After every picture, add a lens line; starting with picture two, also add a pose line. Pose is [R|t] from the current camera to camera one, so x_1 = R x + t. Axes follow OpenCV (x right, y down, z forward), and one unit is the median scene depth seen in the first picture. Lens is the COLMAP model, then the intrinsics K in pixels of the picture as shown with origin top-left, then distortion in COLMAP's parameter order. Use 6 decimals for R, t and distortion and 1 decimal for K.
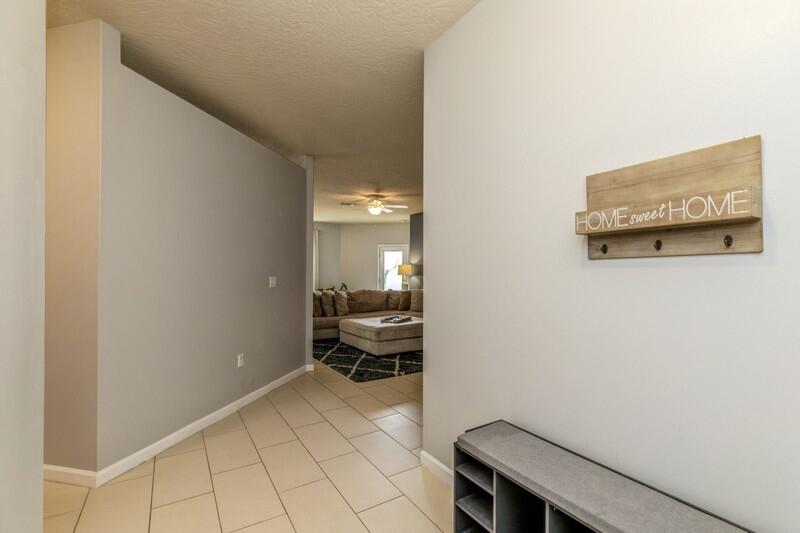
lens RADIAL K [[362.7, 0, 401.5], [0, 362.7, 270.9], [0, 0, 1]] dist [0.004848, 0.001641]
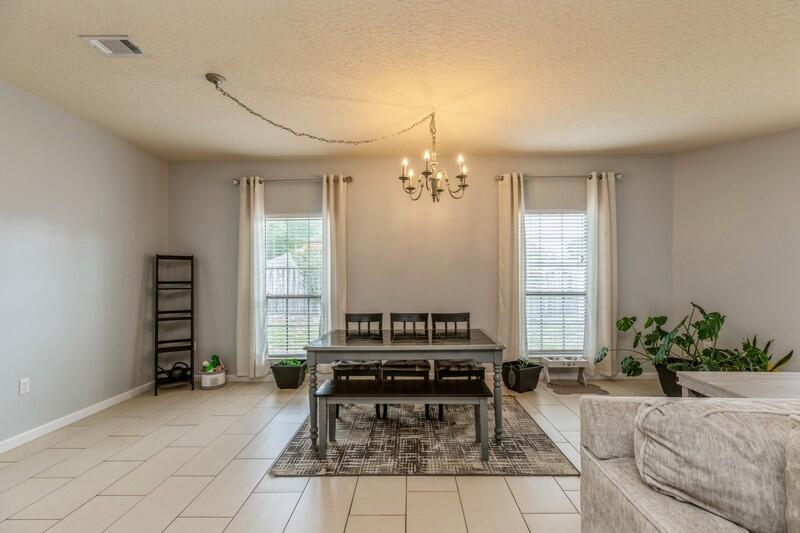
lens RADIAL K [[362.7, 0, 402.0], [0, 362.7, 278.2], [0, 0, 1]] dist [0.004848, 0.001641]
pose [[0.832921, -0.009610, -0.553308, -0.317182], [0.014179, 0.999892, 0.003978, 0.003990], [0.553210, -0.011159, 0.832967, 0.819587]]
